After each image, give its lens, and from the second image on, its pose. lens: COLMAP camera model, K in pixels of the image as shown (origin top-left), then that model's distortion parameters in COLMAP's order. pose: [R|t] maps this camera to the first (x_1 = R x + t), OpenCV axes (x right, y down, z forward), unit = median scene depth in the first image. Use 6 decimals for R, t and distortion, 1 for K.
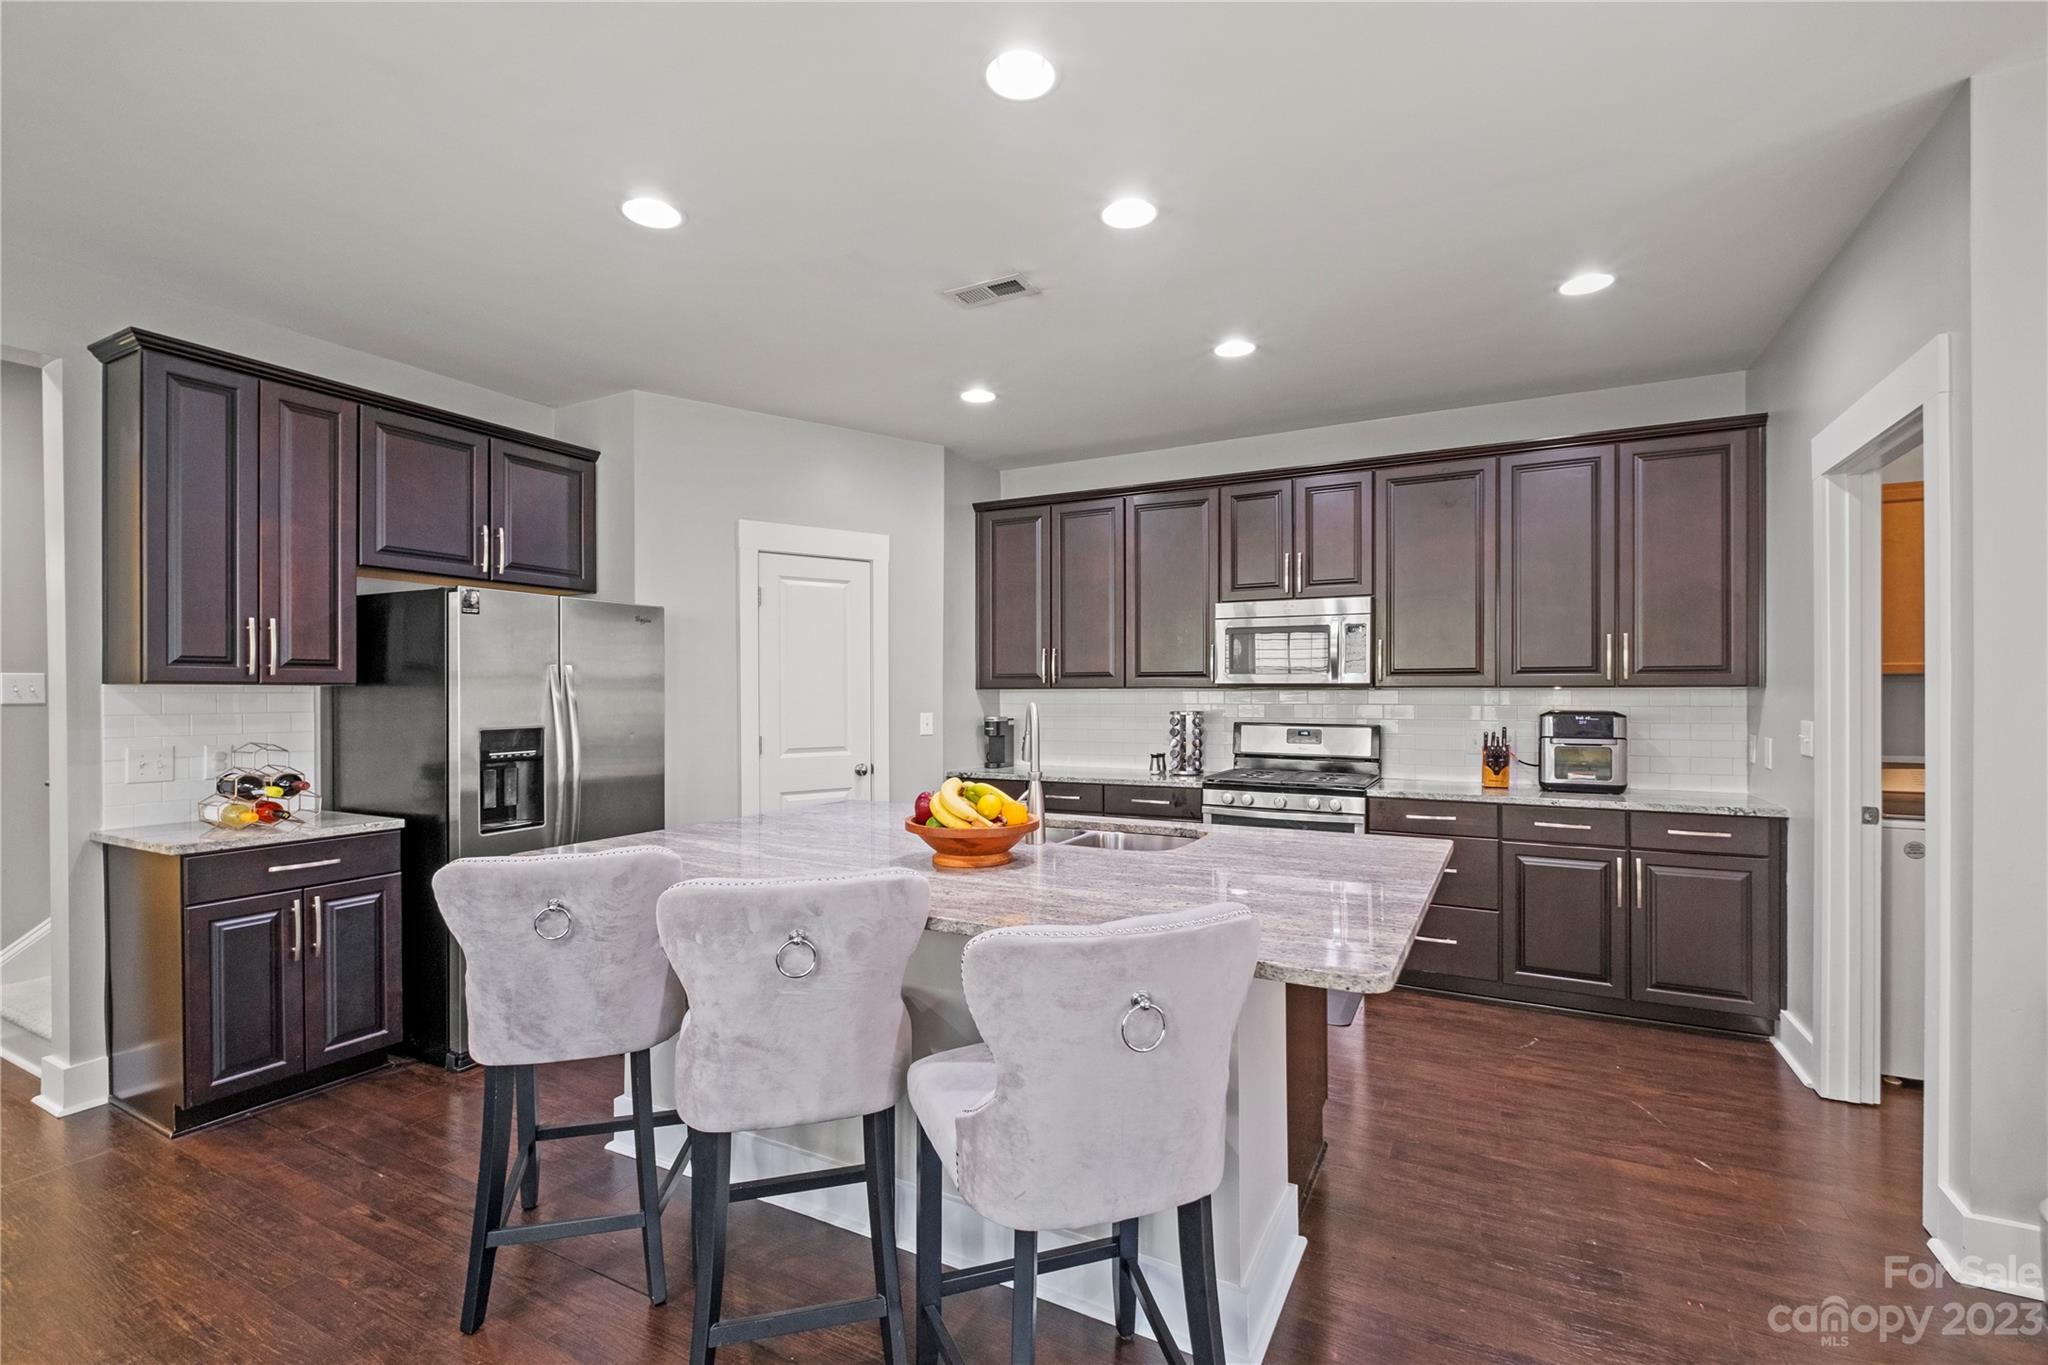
lens RADIAL K [[893.7, 0, 1030.0], [0, 893.7, 693.2], [0, 0, 1]] dist [0.003083, -0.005336]
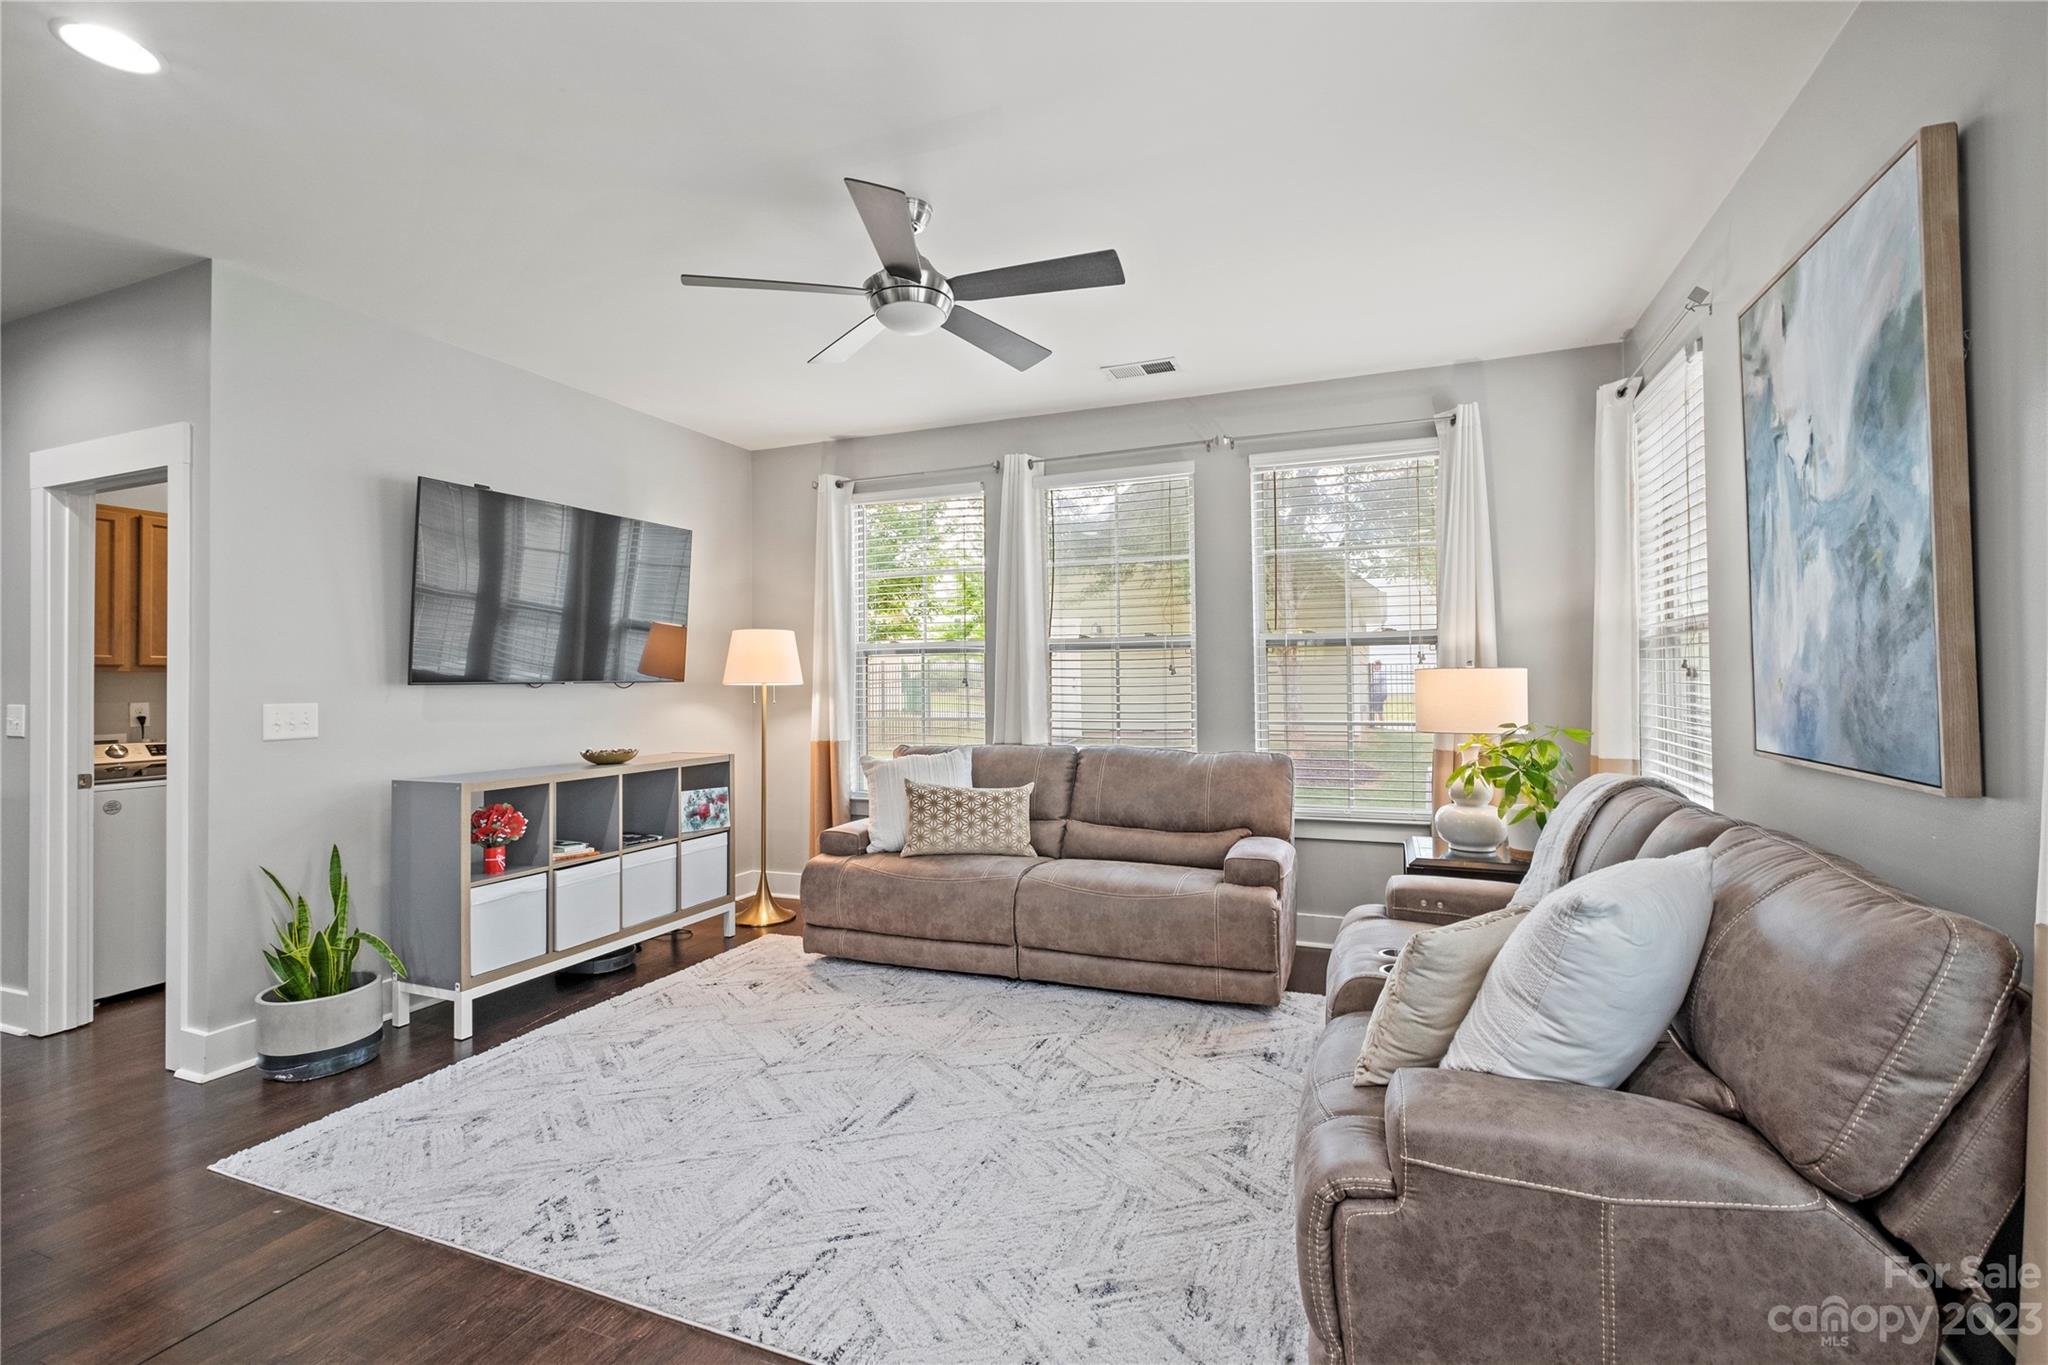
lens RADIAL K [[894.7, 0, 1033.9], [0, 894.7, 669.6], [0, 0, 1]] dist [-0.002506, -0.001029]
pose [[-0.113536, 0.016945, 0.993389, -0.310423], [0.009740, 0.999825, -0.015942, 0.014712], [-0.993486, 0.007866, -0.113682, -0.103454]]
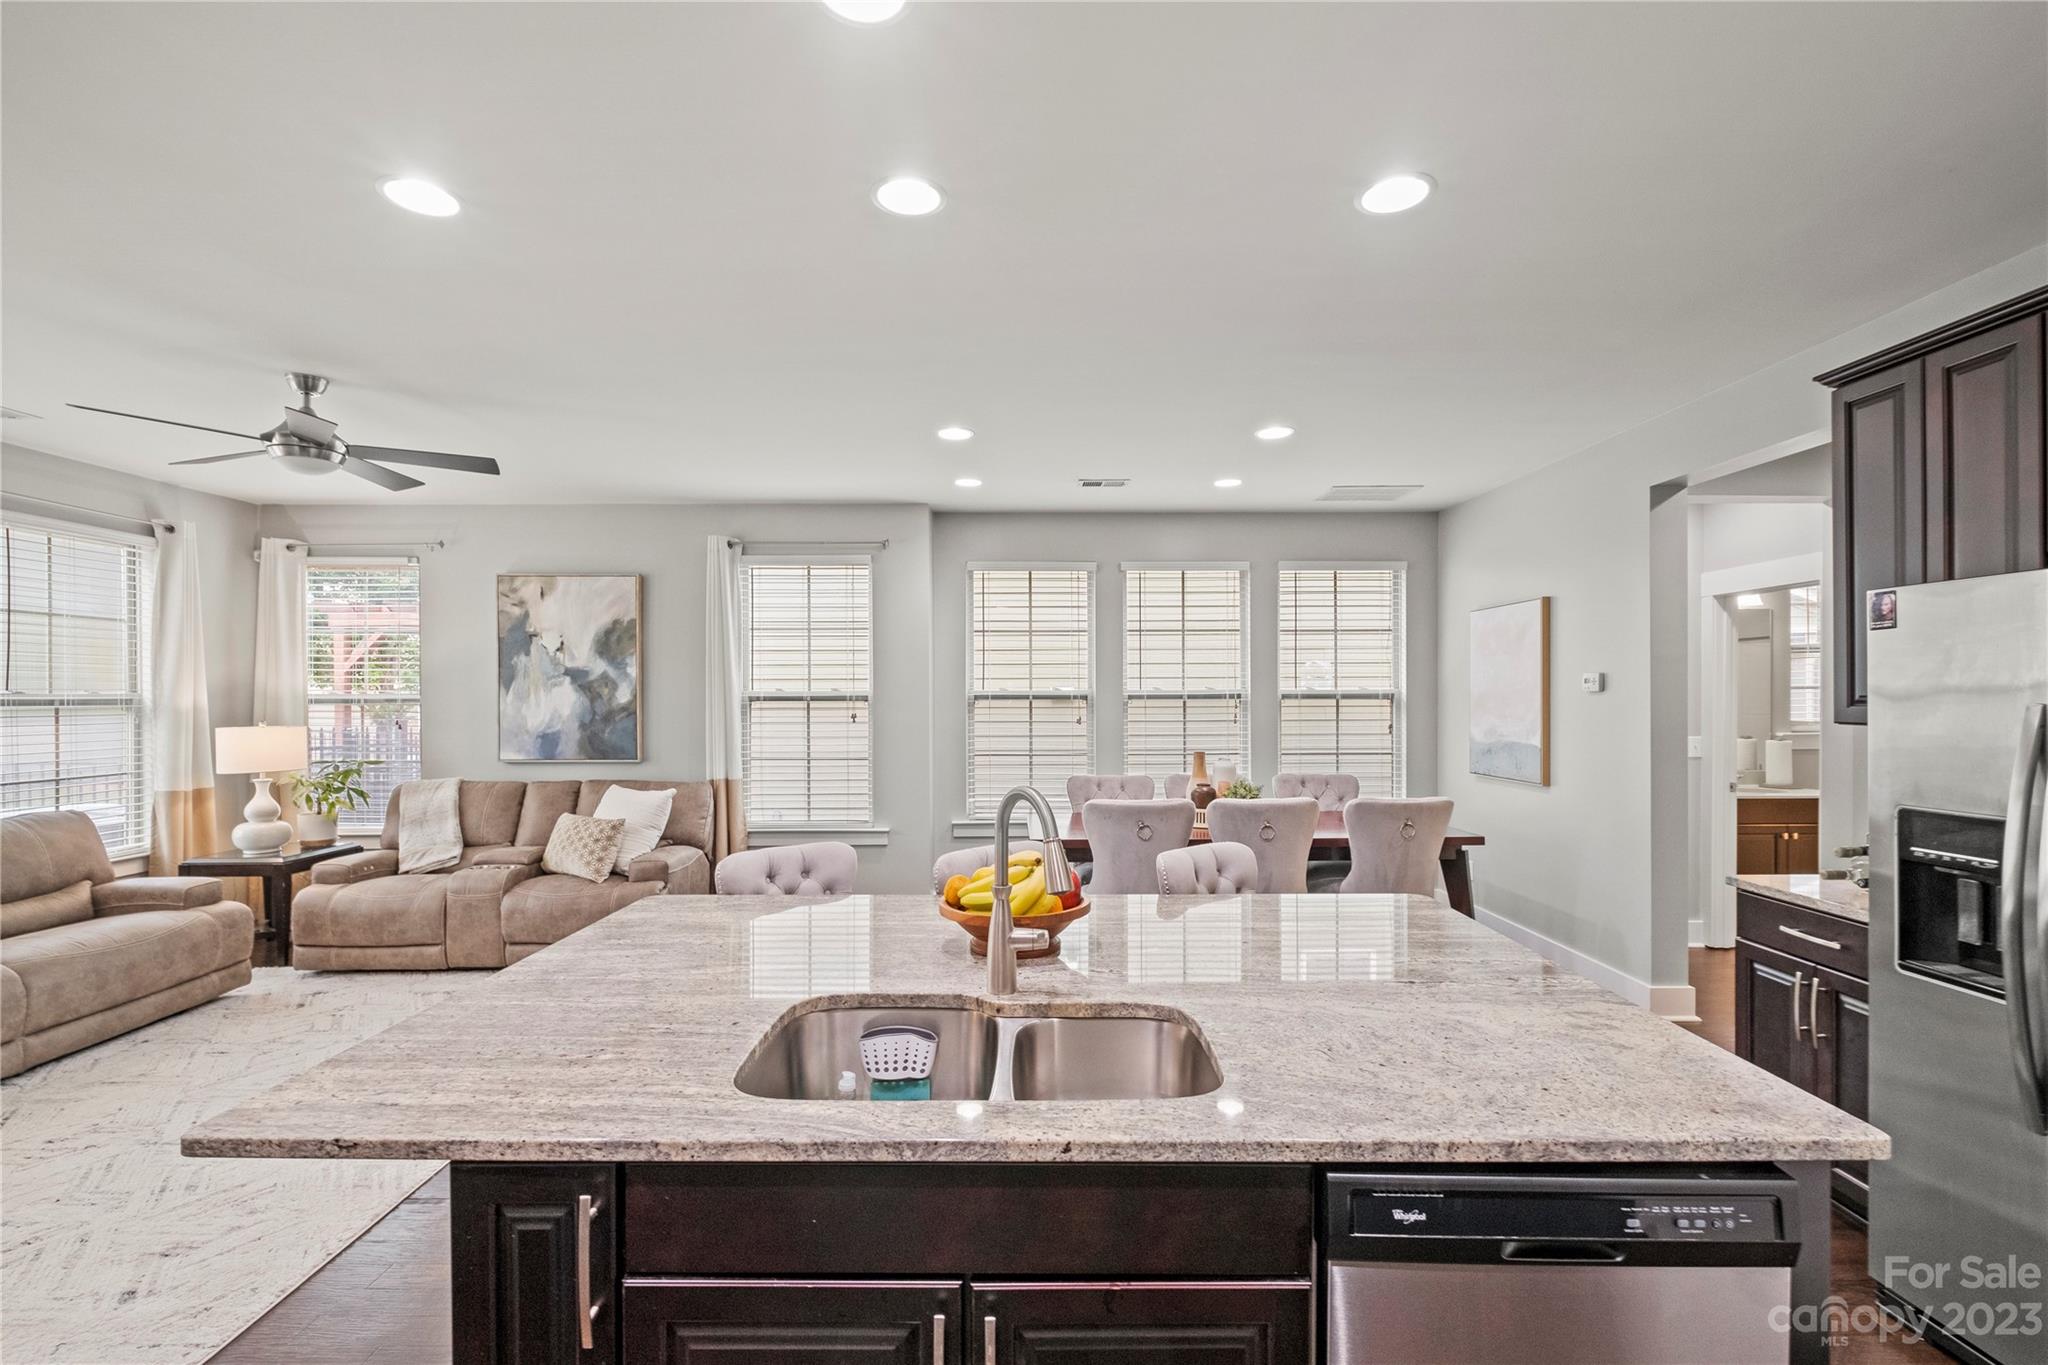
lens RADIAL K [[901.4, 0, 1027.1], [0, 901.4, 697.2], [0, 0, 1]] dist [-0.001830, -0.001279]
pose [[-0.882189, 0.008611, -0.470817, 0.216956], [0.007646, 0.999963, 0.003962, -0.040567], [0.470834, -0.000104, -0.882222, 1.136285]]
